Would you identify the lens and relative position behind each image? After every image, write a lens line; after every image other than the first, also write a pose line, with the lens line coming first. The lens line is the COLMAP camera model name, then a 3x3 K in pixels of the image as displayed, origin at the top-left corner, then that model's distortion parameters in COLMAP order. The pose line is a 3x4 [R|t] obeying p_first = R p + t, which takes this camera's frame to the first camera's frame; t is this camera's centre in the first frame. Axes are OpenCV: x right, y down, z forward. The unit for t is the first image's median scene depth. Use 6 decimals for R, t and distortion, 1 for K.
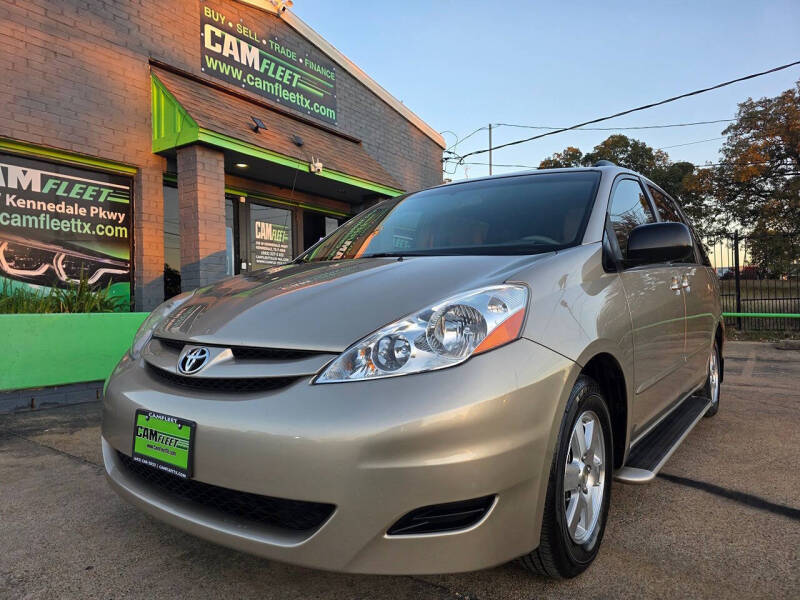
lens RADIAL K [[535.3, 0, 399.6], [0, 535.3, 312.6], [0, 0, 1]] dist [0.052077, -0.045955]
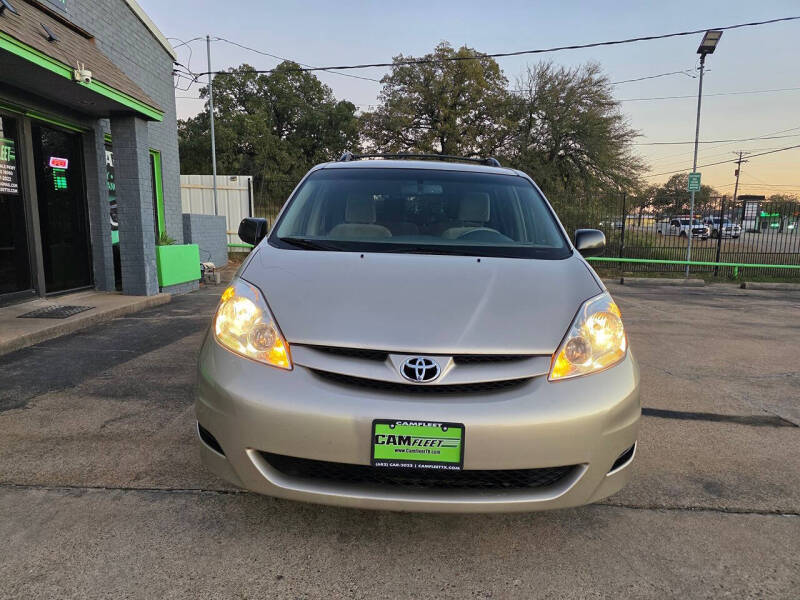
lens RADIAL K [[534.4, 0, 399.5], [0, 534.4, 314.3], [0, 0, 1]] dist [0.057128, -0.048679]
pose [[0.812573, -0.063104, 0.579433, -0.256799], [-0.024604, 0.989522, 0.142269, -0.045035], [-0.582339, -0.129860, 0.802507, 0.033434]]
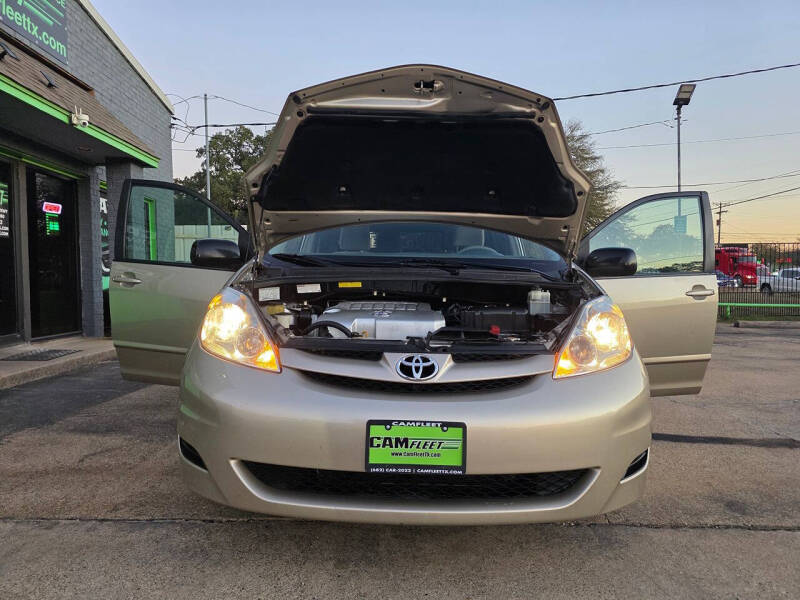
lens RADIAL K [[536.5, 0, 403.2], [0, 536.5, 306.1], [0, 0, 1]] dist [0.051656, -0.045717]
pose [[0.801606, -0.011501, 0.597742, -0.252508], [-0.006850, 0.999573, 0.028419, -0.015203], [-0.597814, -0.026876, 0.801185, 0.042631]]
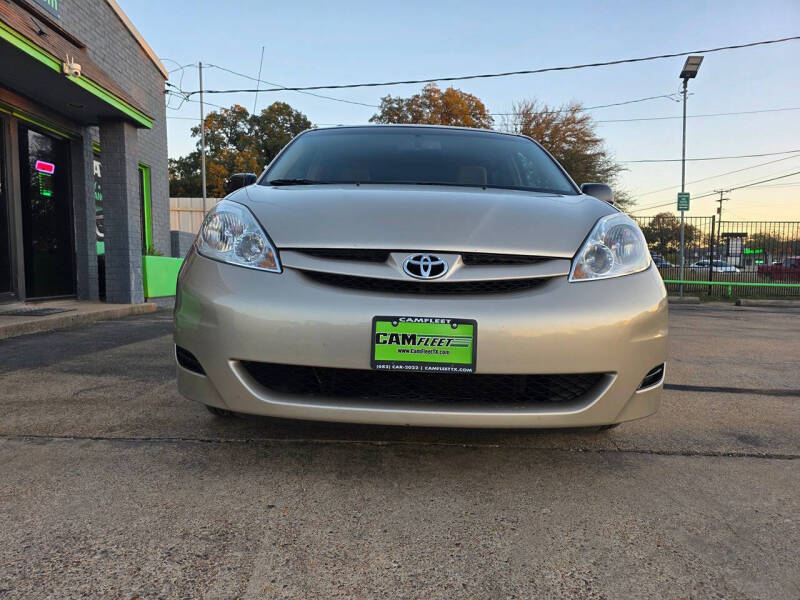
lens RADIAL K [[537.0, 0, 395.4], [0, 537.0, 312.9], [0, 0, 1]] dist [0.055436, -0.048891]
pose [[0.805198, -0.024204, 0.592512, -0.249826], [-0.016543, 0.997861, 0.063243, 0.027650], [-0.592776, -0.060725, 0.803075, 0.054728]]
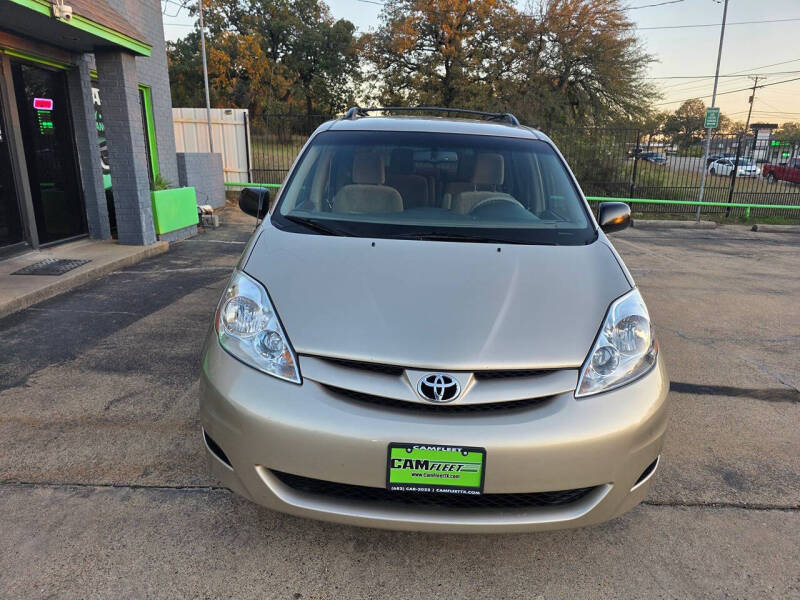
lens RADIAL K [[536.5, 0, 403.2], [0, 536.5, 306.1], [0, 0, 1]] dist [0.051656, -0.045717]
pose [[0.809558, -0.126644, 0.573216, -0.249101], [-0.027545, 0.967182, 0.252587, -0.080608], [-0.586393, -0.220273, 0.779502, 0.063192]]
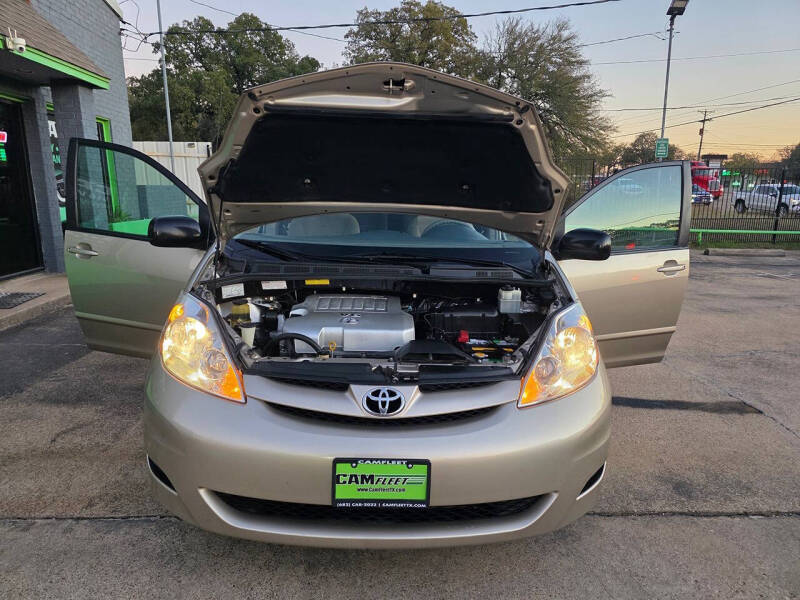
lens RADIAL K [[535.3, 0, 399.6], [0, 535.3, 312.6], [0, 0, 1]] dist [0.052077, -0.045955]
pose [[0.778563, -0.117825, 0.616406, -0.240665], [-0.016568, 0.978015, 0.207873, -0.073795], [-0.627347, -0.172055, 0.759495, 0.051750]]
